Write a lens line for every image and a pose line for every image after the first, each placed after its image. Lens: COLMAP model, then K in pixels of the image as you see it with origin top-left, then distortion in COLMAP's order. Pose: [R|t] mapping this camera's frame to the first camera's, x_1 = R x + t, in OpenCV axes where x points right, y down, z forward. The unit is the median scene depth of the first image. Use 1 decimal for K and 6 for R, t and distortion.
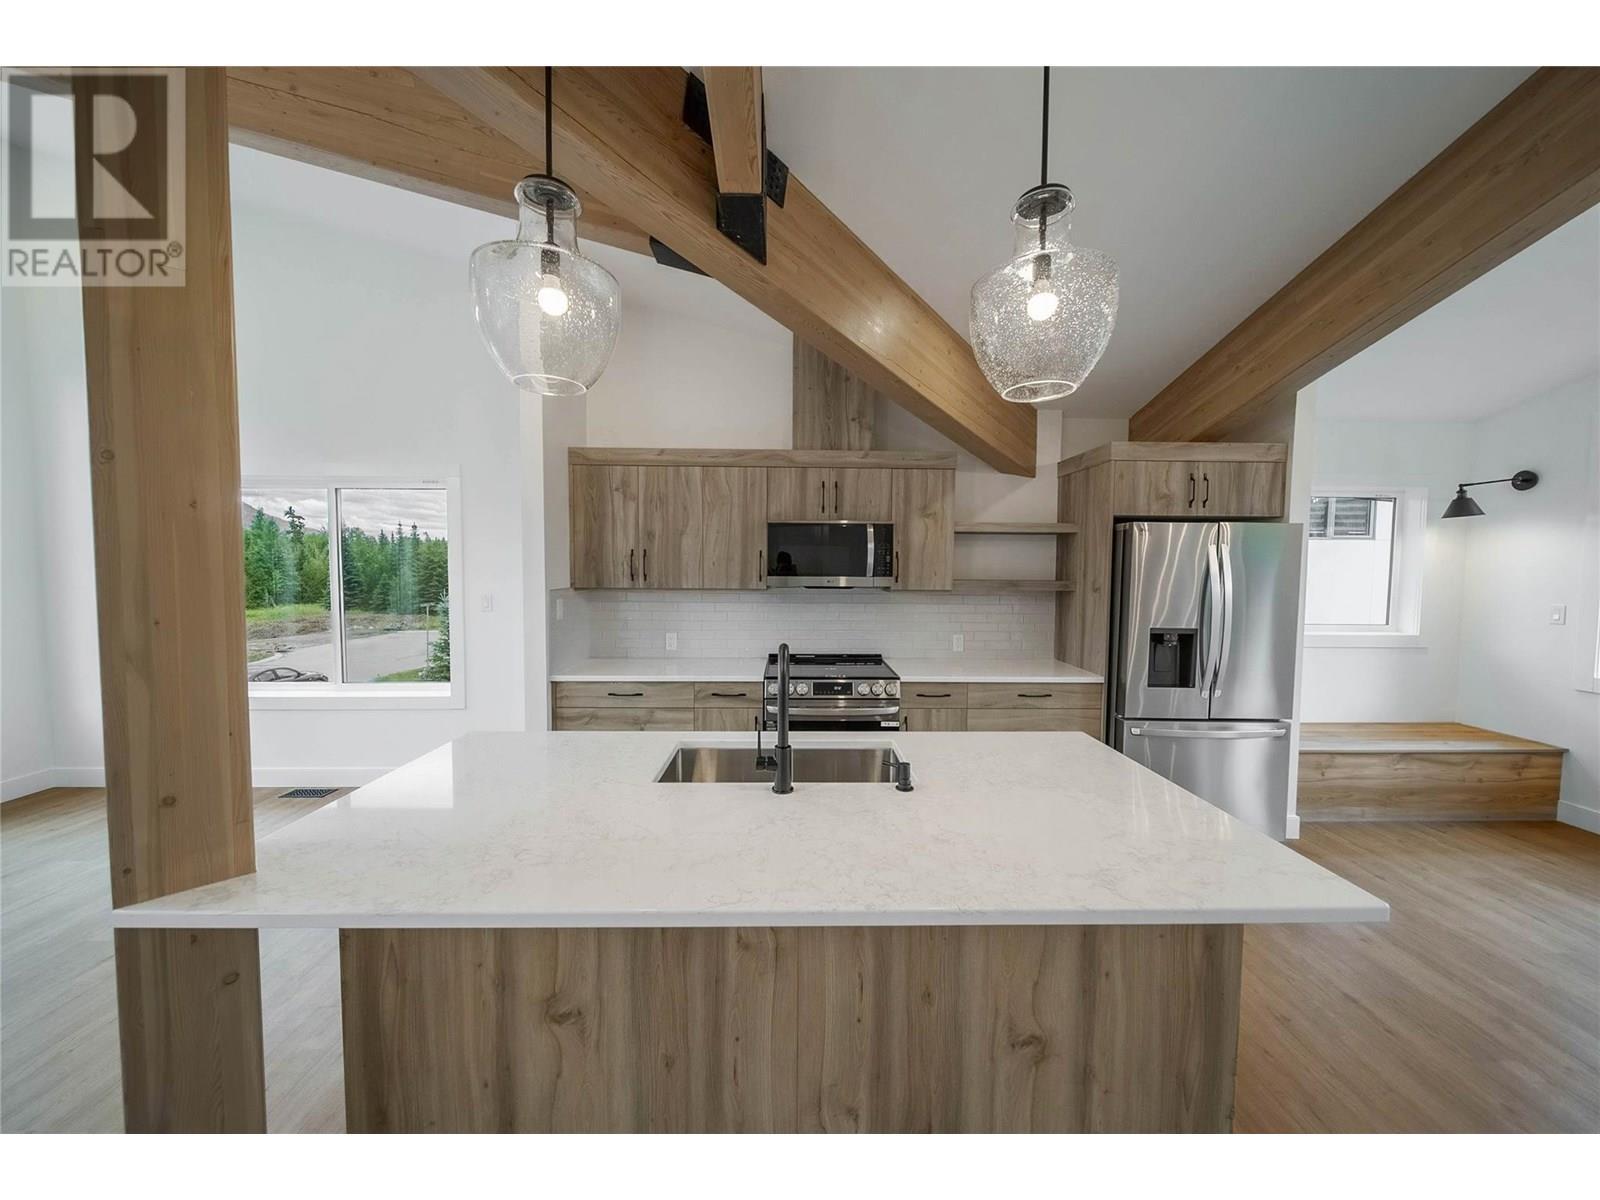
lens RADIAL K [[573.8, 0, 817.0], [0, 573.8, 596.3], [0, 0, 1]] dist [0.005095, -0.001127]
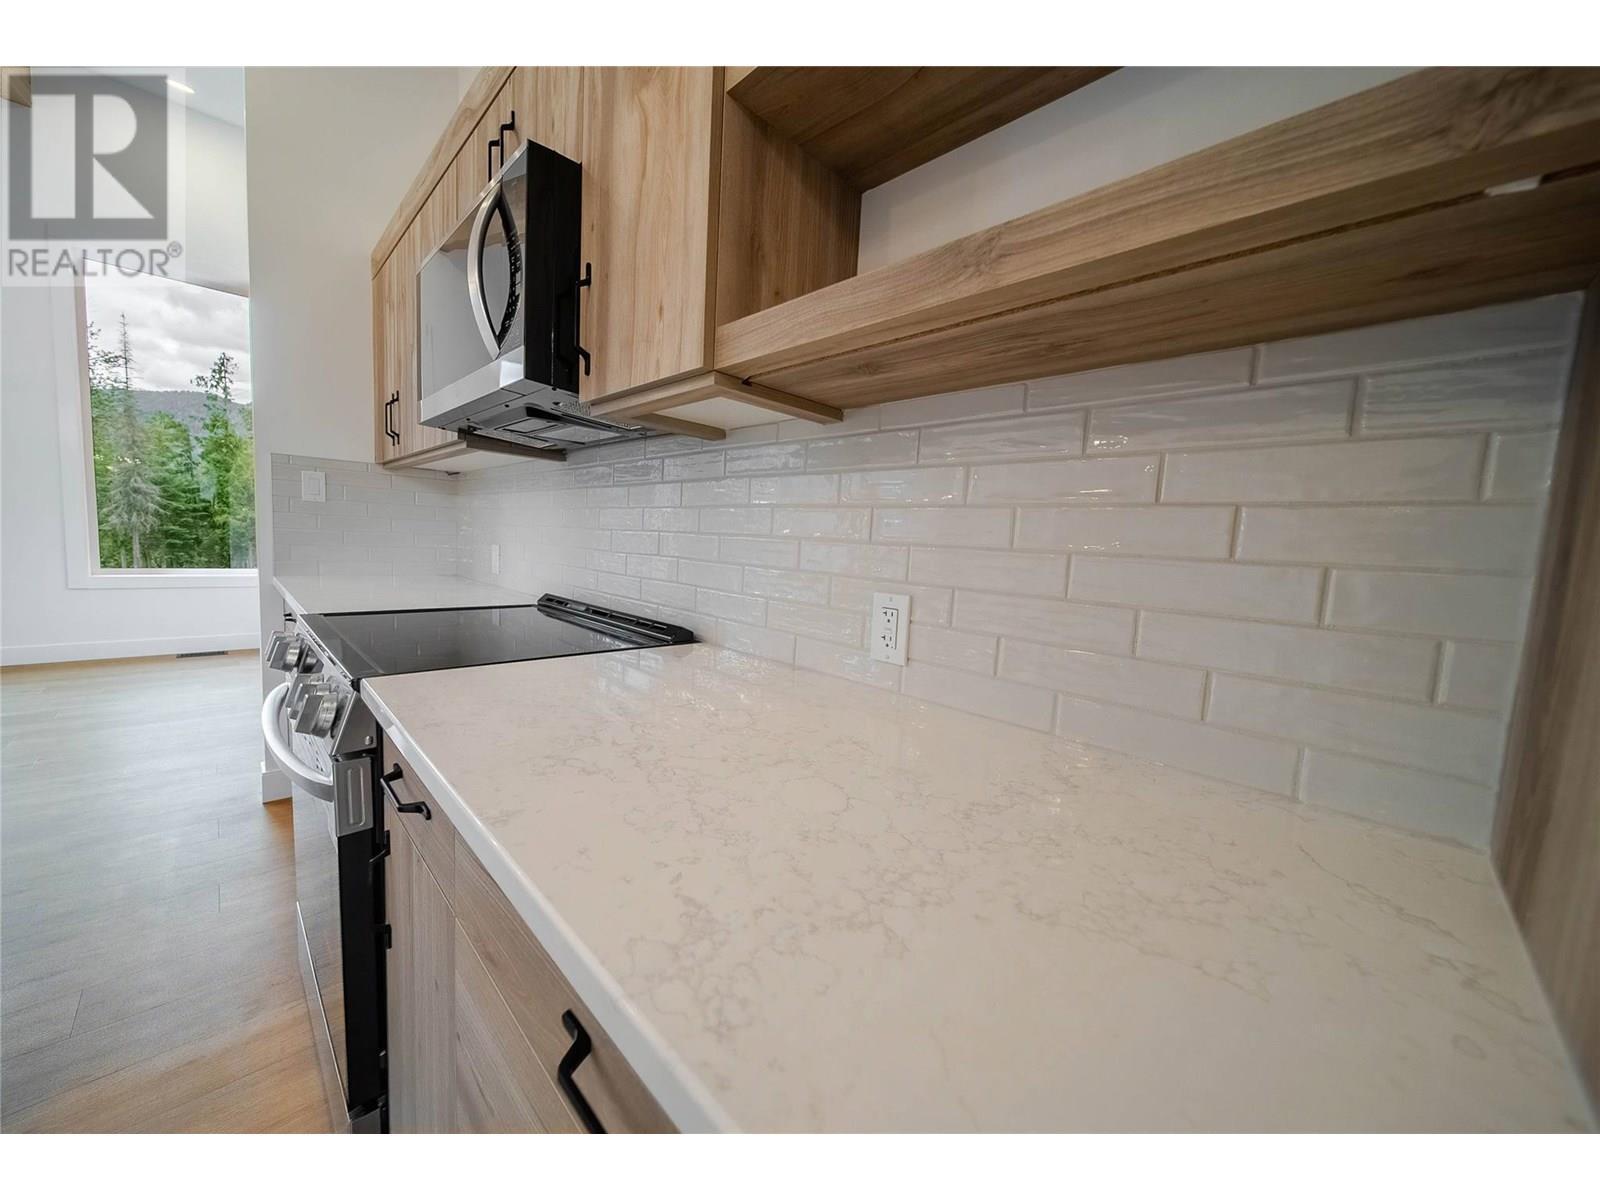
lens RADIAL K [[573.8, 0, 795.1], [0, 573.8, 594.7], [0, 0, 1]] dist [0.005095, -0.001127]
pose [[0.687641, 0.095411, -0.719754, 0.439341], [-0.085830, 0.995059, 0.049905, 0.064621], [0.720960, 0.027460, 0.692433, 0.891319]]
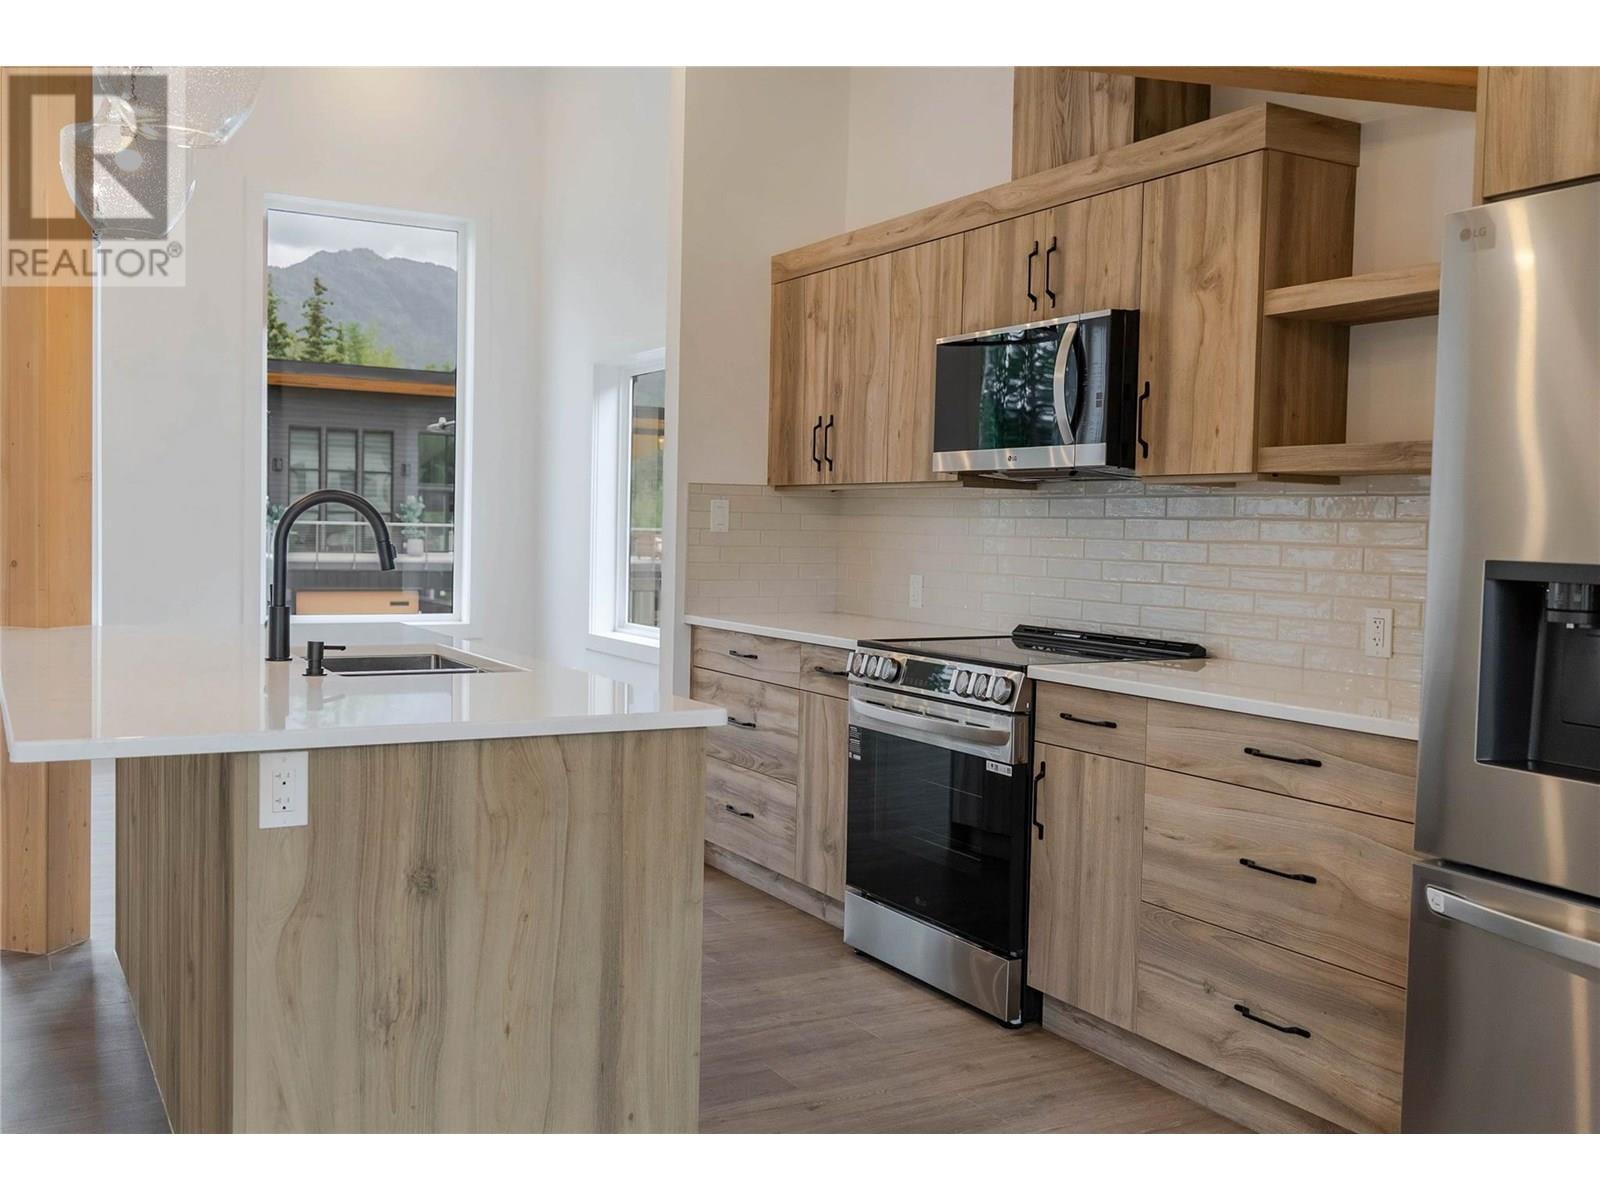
lens RADIAL K [[1449.3, 0, 803.5], [0, 1449.3, 598.2], [0, 0, 1]] dist [0.008640, 0.000000]
pose [[0.478353, 0.047318, -0.876892, 0.951007], [-0.063929, 0.997774, 0.018968, 0.073278], [0.875838, 0.046986, 0.480313, 0.297481]]
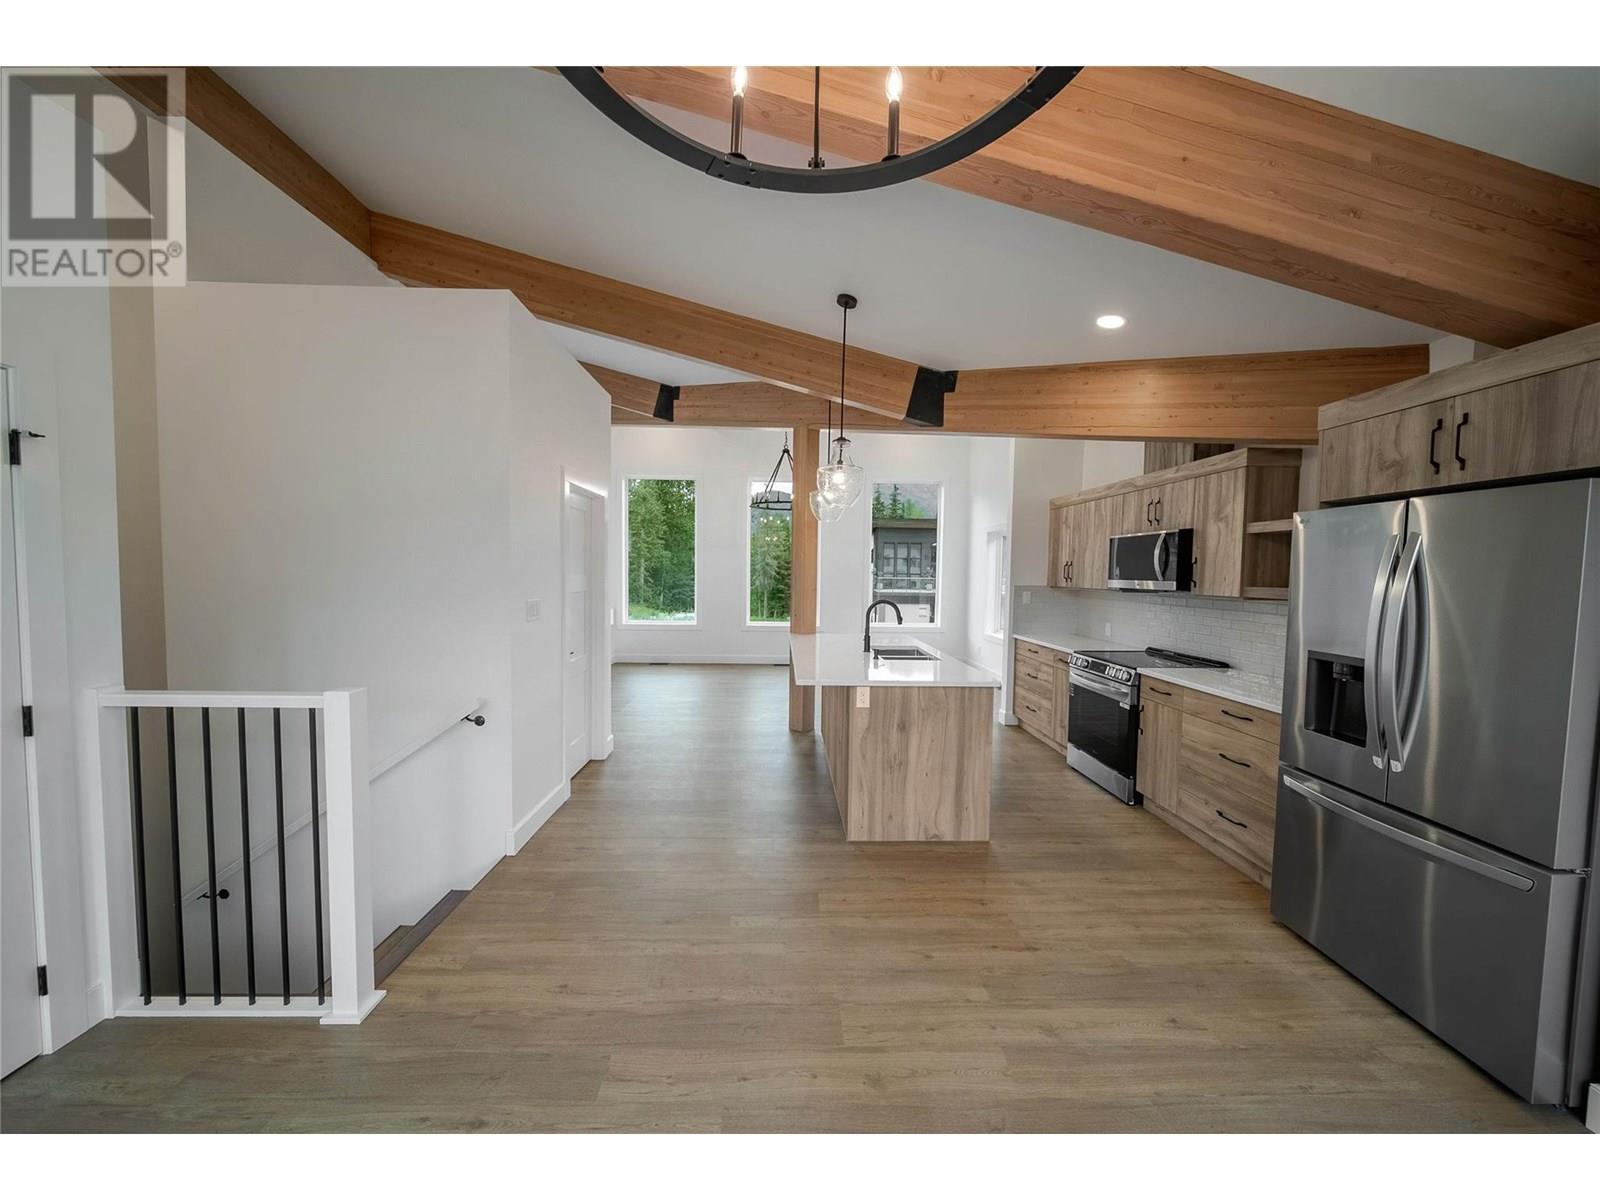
lens RADIAL K [[573.8, 0, 801.2], [0, 573.8, 598.9], [0, 0, 1]] dist [0.005095, -0.001127]
pose [[0.014908, 0.041859, -0.999012, 1.175548], [-0.065598, 0.997012, 0.040796, 0.000778], [0.997735, 0.064925, 0.017609, 0.284897]]
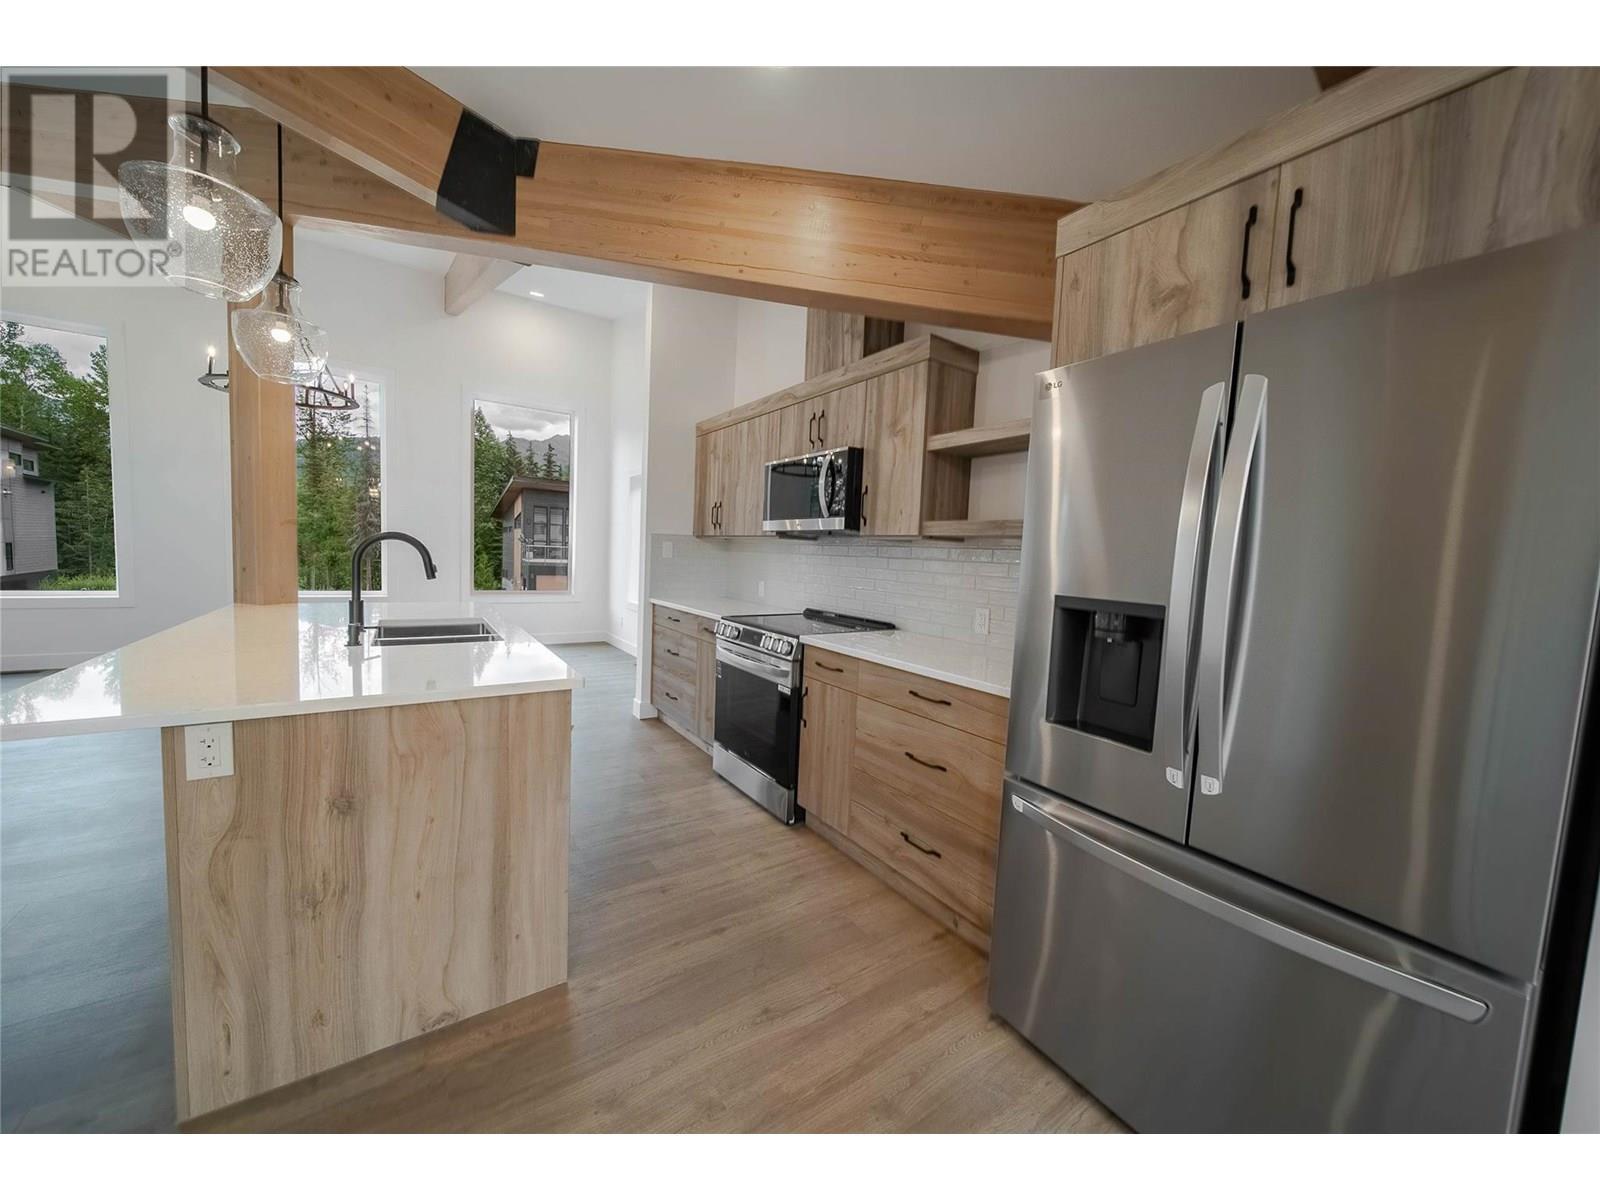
lens RADIAL K [[573.8, 0, 801.7], [0, 573.8, 596.7], [0, 0, 1]] dist [0.005095, -0.001127]
pose [[0.549635, 0.079353, -0.831627, 0.760097], [-0.083002, 0.995740, 0.040154, 0.048273], [0.831271, 0.046957, 0.553880, 0.508985]]
